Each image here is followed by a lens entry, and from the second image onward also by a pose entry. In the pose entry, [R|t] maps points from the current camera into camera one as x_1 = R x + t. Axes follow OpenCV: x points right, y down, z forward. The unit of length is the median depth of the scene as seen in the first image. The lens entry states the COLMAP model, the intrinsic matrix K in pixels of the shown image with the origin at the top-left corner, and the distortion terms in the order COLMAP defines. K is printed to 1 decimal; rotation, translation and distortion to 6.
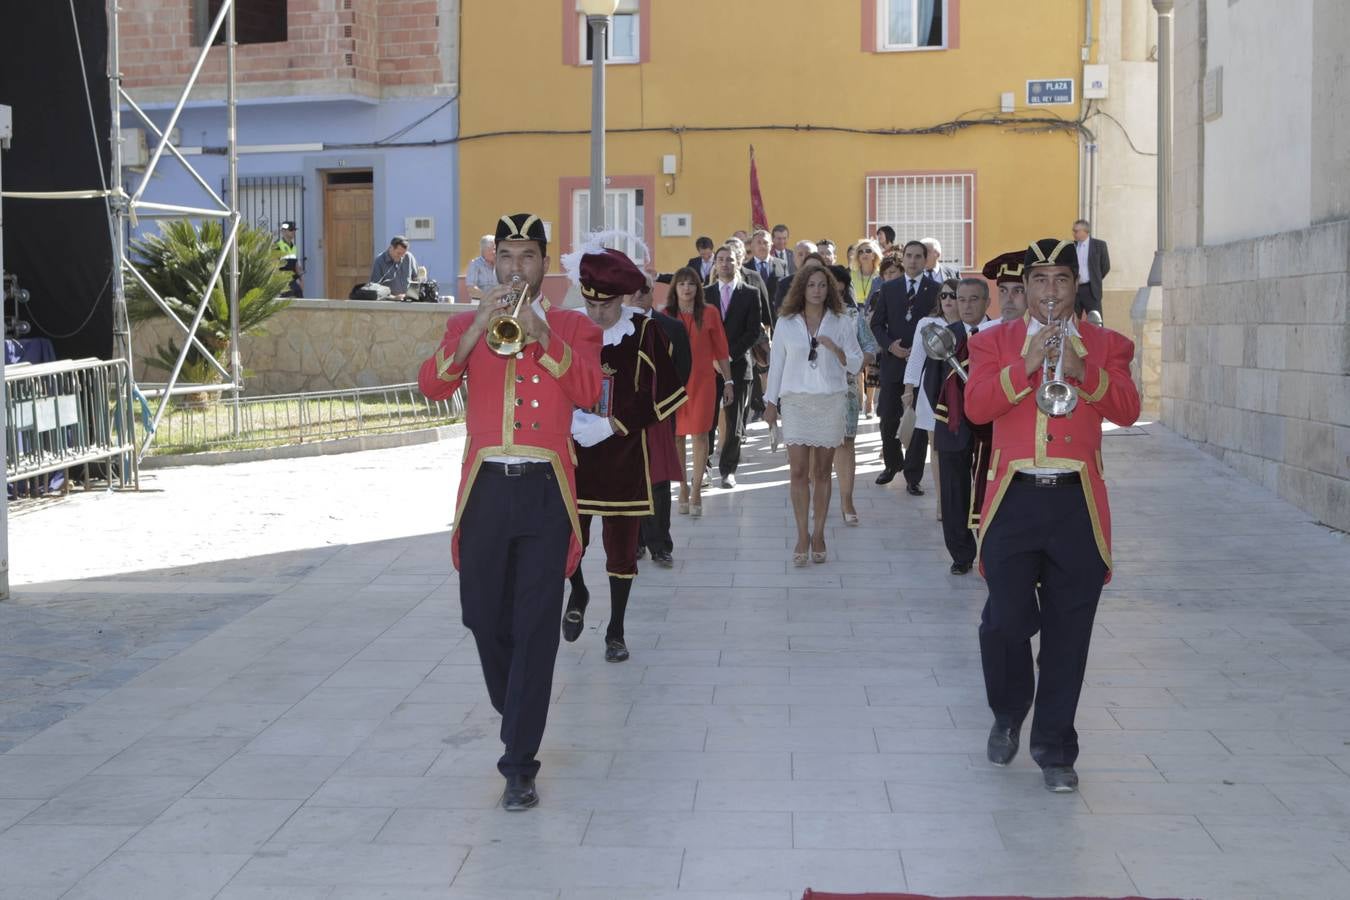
lens RADIAL K [[2888.9, 0, 675.0], [0, 2888.9, 450.0], [0, 0, 1]] dist [-0.010749, -0.208224]
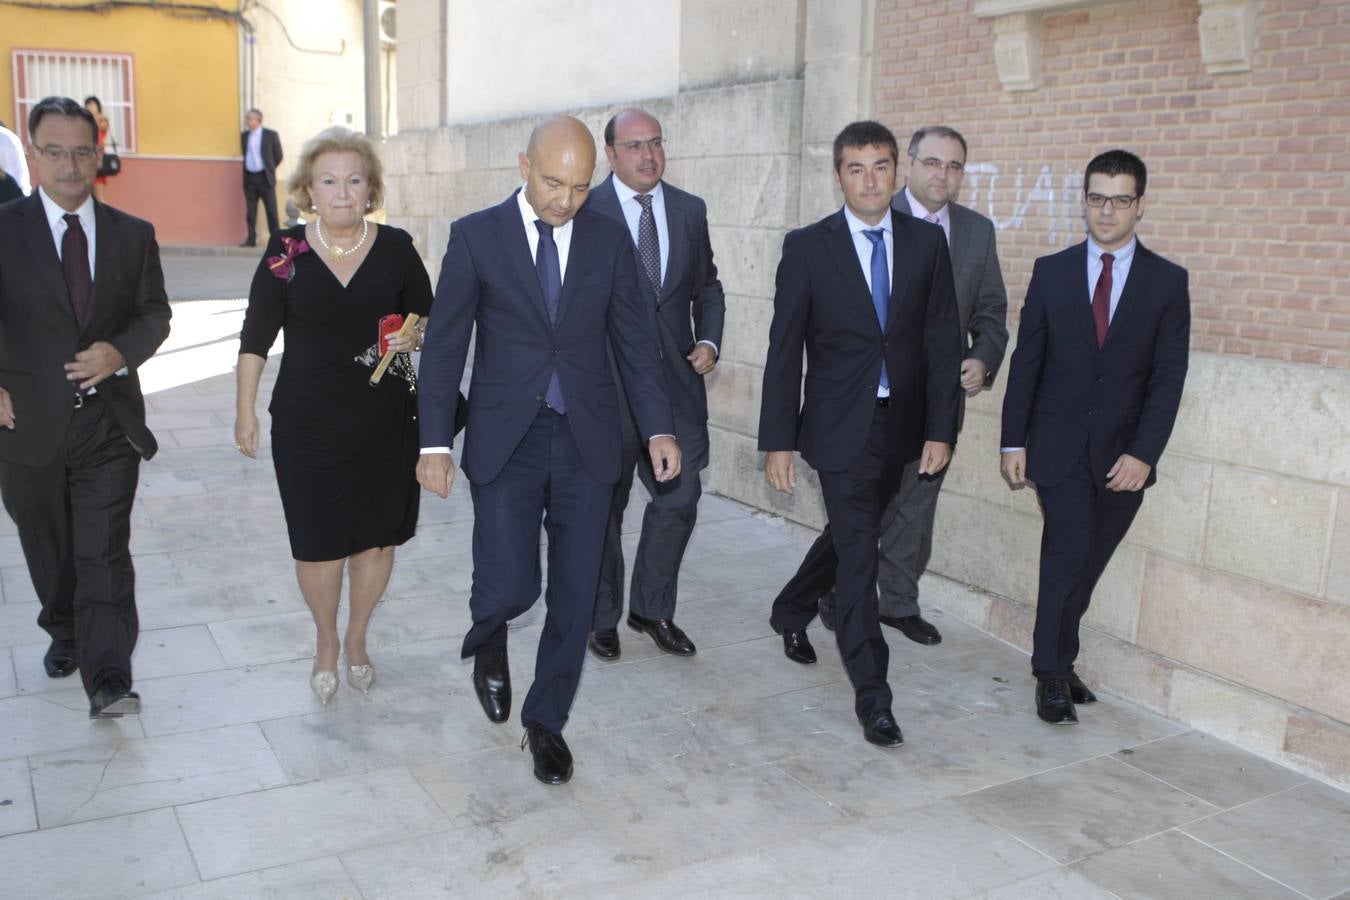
lens RADIAL K [[1266.6, 0, 675.0], [0, 1266.6, 450.0], [0, 0, 1]] dist [-0.109254, 0.110475]
pose [[0.850767, -0.072340, 0.520541, 0.030756], [-0.005055, 0.989309, 0.145747, -0.024527], [-0.525519, -0.126629, 0.841305, 0.526330]]
